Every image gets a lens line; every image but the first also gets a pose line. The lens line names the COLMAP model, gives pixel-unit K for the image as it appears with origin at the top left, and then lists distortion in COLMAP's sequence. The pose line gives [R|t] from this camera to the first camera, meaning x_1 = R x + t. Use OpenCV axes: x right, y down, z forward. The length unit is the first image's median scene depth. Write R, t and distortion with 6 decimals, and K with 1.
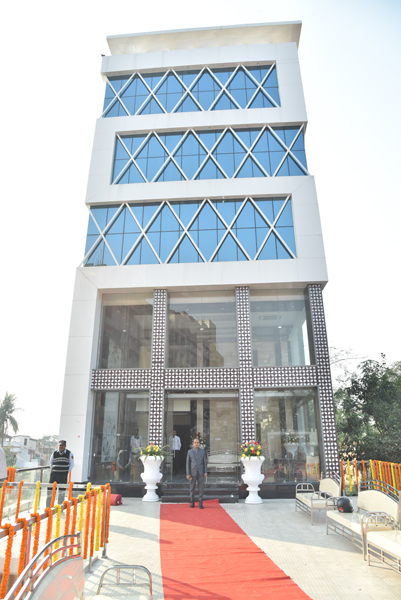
lens RADIAL K [[399.4, 0, 200.5], [0, 399.4, 300.0], [0, 0, 1]] dist [-0.136748, 0.063639]
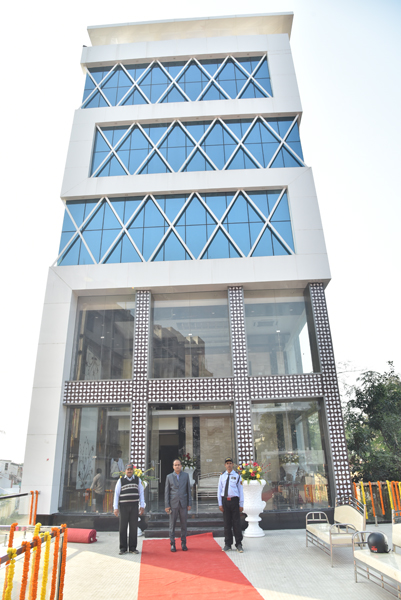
lens RADIAL K [[399.4, 0, 200.5], [0, 399.4, 300.0], [0, 0, 1]] dist [-0.136748, 0.063639]
pose [[0.999505, -0.007564, 0.030544, -0.000547], [0.009097, 0.998689, -0.050370, 0.037814], [-0.030123, 0.050623, 0.998263, 0.104322]]
